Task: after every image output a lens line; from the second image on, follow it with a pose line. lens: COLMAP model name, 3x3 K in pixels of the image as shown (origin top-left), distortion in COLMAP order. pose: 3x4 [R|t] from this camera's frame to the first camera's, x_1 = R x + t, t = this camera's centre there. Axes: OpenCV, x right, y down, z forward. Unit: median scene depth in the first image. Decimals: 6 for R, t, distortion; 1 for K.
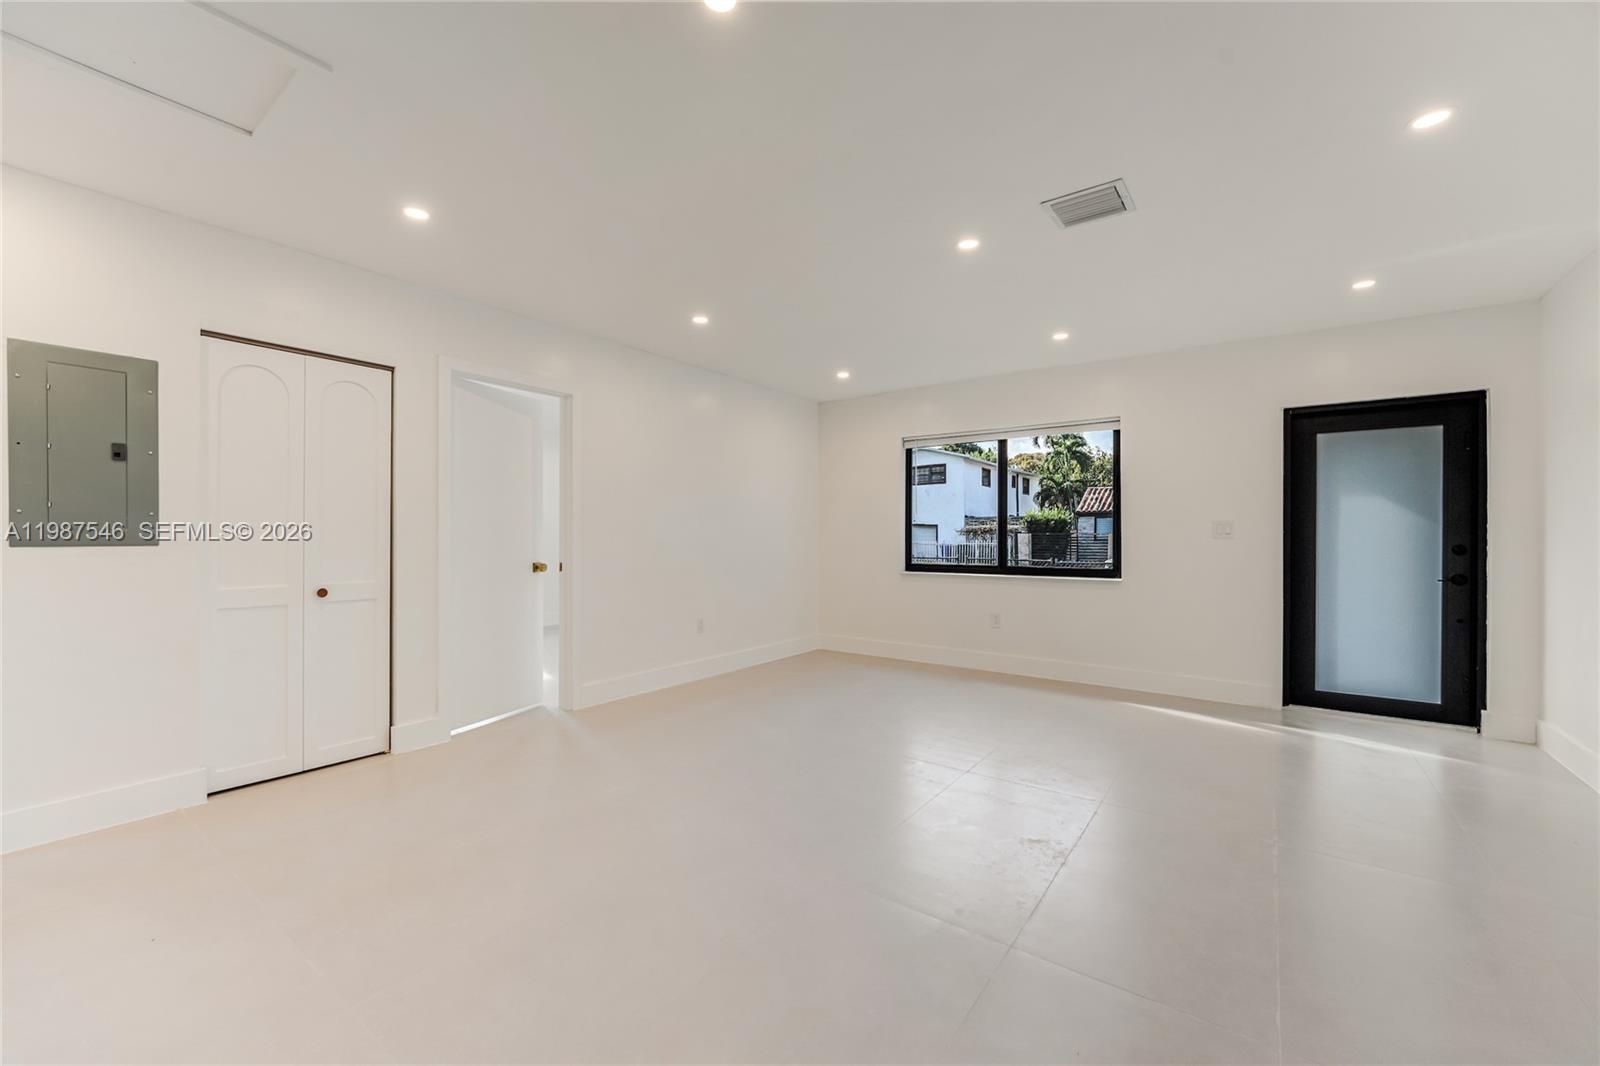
lens RADIAL K [[636.1, 0, 784.4], [0, 636.1, 533.0], [0, 0, 1]] dist [-0.023371, 0.001470]
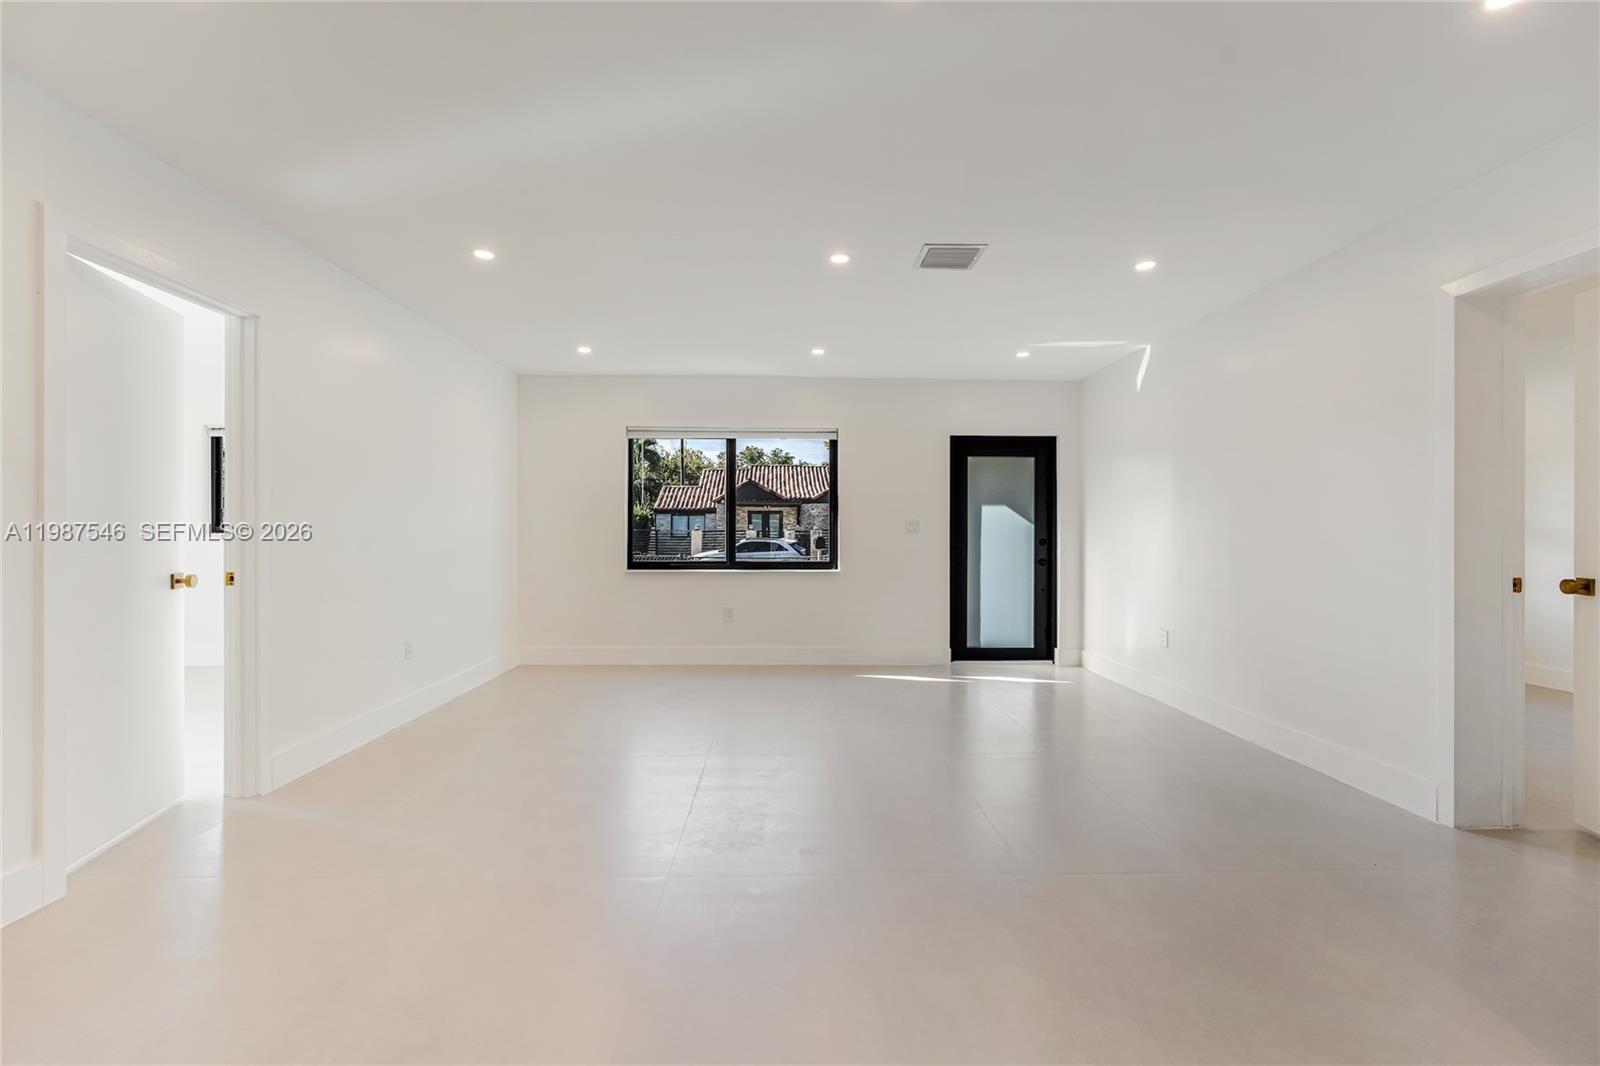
lens RADIAL K [[657.2, 0, 794.3], [0, 657.2, 531.8], [0, 0, 1]] dist [-0.015381, -0.000058]
pose [[0.782878, 0.002127, 0.622172, -0.318590], [-0.004918, 0.999984, 0.002770, 0.000922], [-0.622156, -0.005228, 0.782876, 0.125565]]
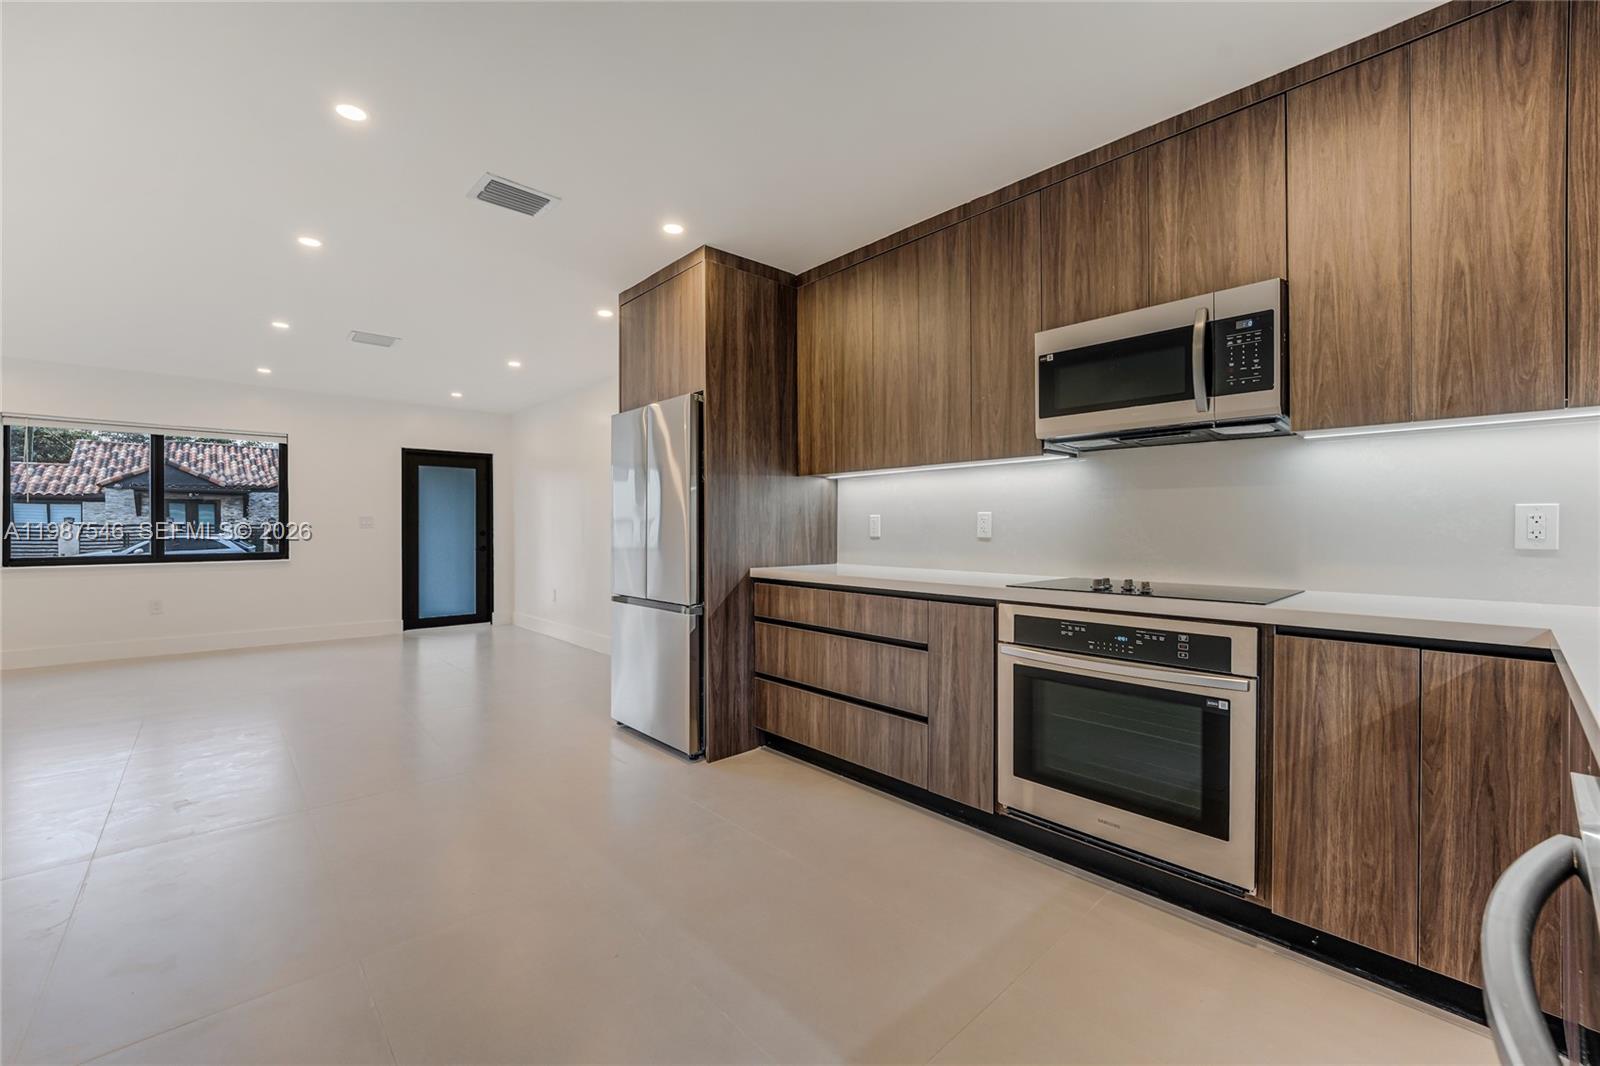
lens RADIAL K [[636.1, 0, 792.0], [0, 636.1, 527.4], [0, 0, 1]] dist [-0.023371, 0.001470]
pose [[0.173562, -0.002158, 0.984821, -0.637836], [-0.003746, 0.999989, 0.002852, -0.001948], [-0.984816, -0.004184, 0.173552, -0.278852]]
